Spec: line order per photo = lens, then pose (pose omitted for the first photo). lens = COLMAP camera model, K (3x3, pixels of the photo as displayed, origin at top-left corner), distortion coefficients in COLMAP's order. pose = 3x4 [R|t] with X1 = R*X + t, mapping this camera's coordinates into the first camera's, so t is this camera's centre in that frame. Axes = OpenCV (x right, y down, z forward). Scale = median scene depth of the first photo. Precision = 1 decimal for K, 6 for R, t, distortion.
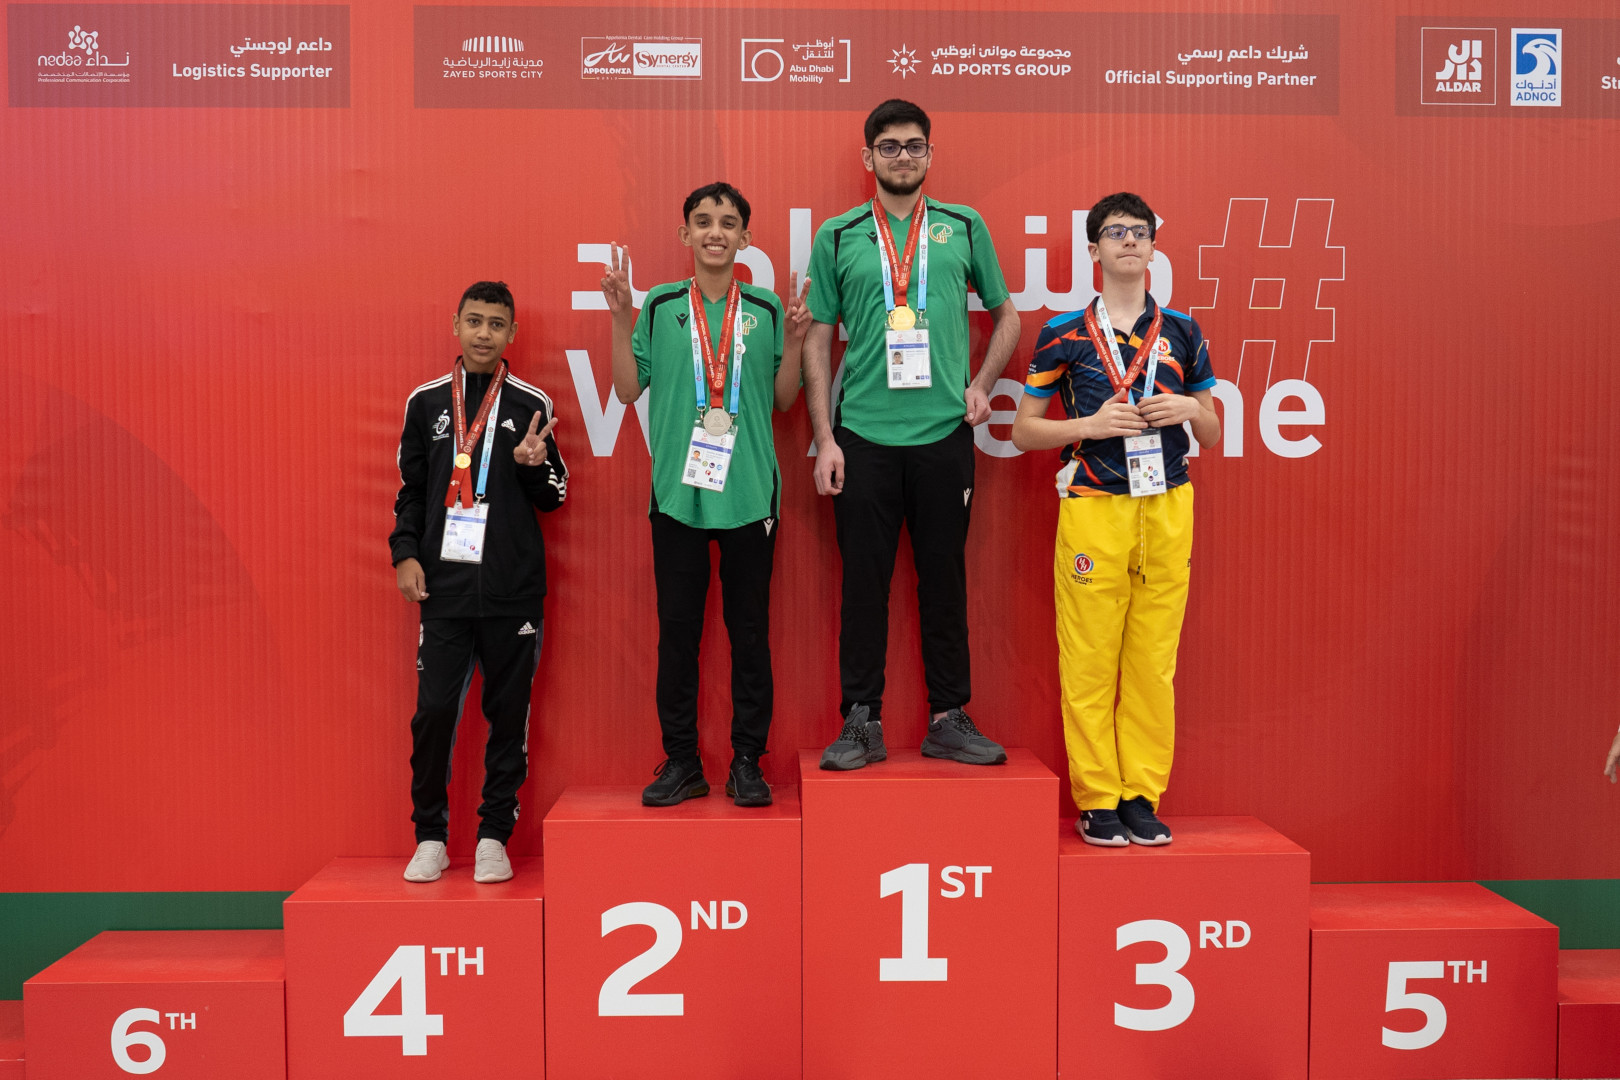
lens RADIAL K [[1978.4, 0, 847.0], [0, 1978.4, 596.2], [0, 0, 1]] dist [-0.055114, 0.069274]
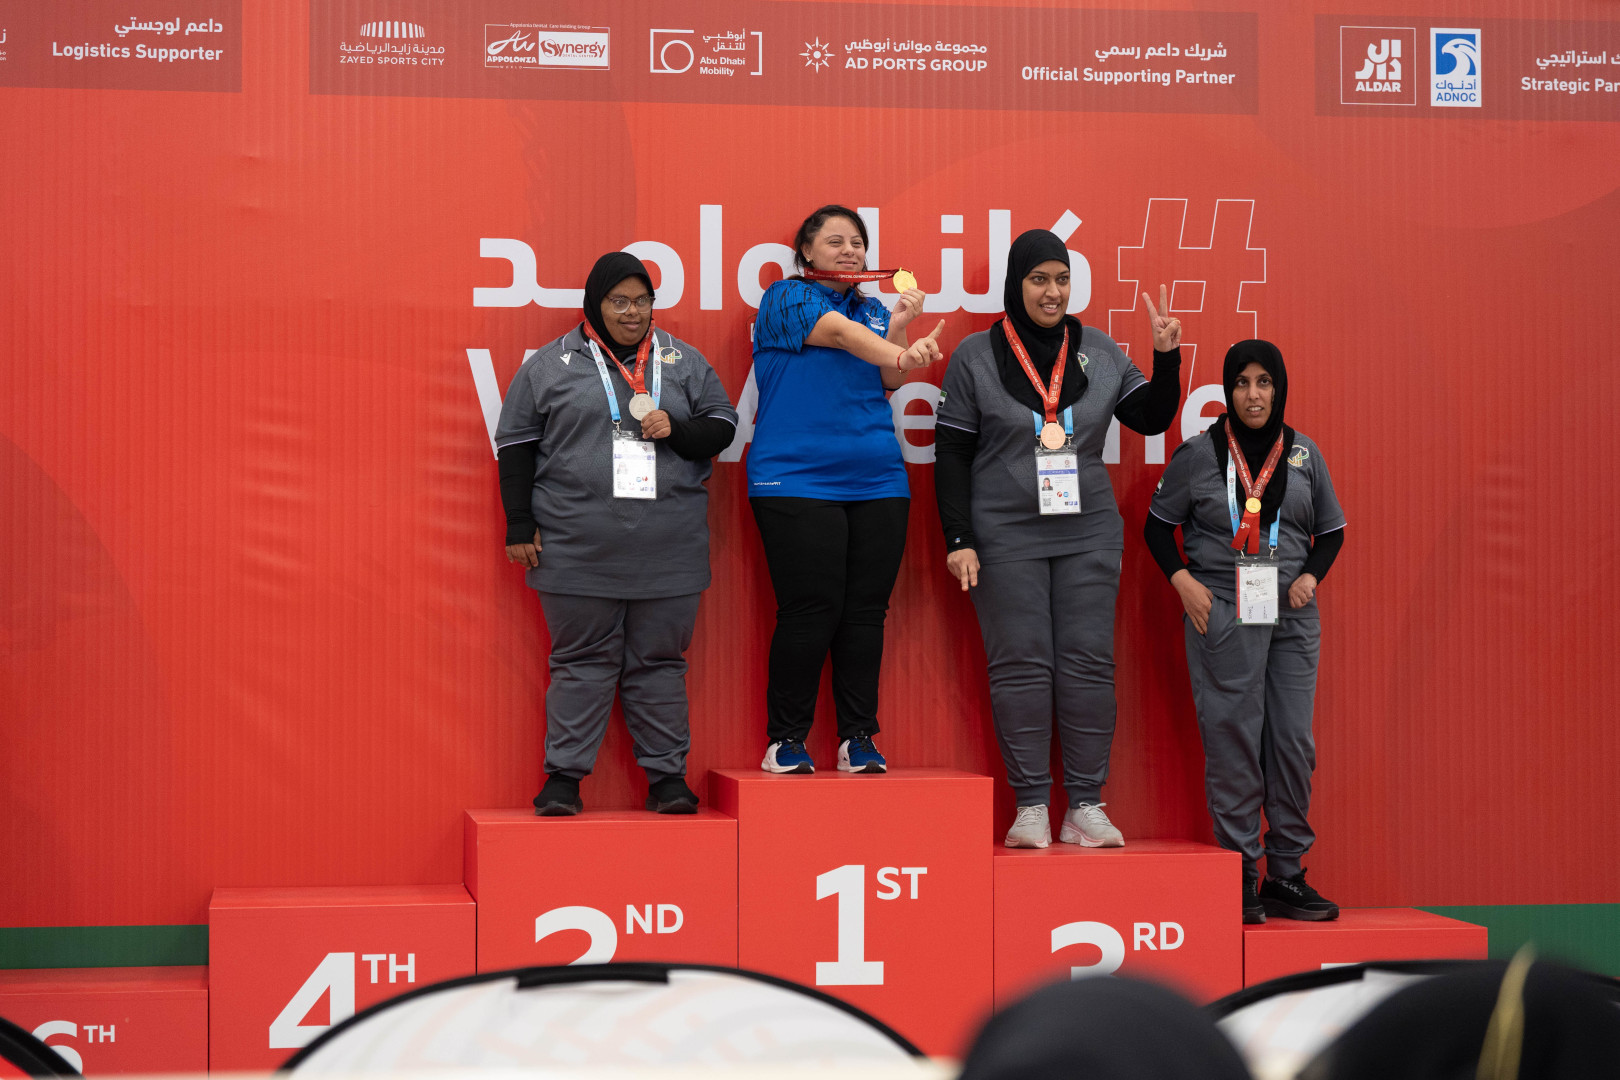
lens RADIAL K [[3374.7, 0, 806.7], [0, 3374.7, 534.4], [0, 0, 1]] dist [0.052796, -0.331417]
pose [[0.993658, 0.001713, 0.112432, -0.163083], [0.006279, 0.997479, -0.070687, 0.081582], [-0.112269, 0.070945, 0.991142, -0.631067]]
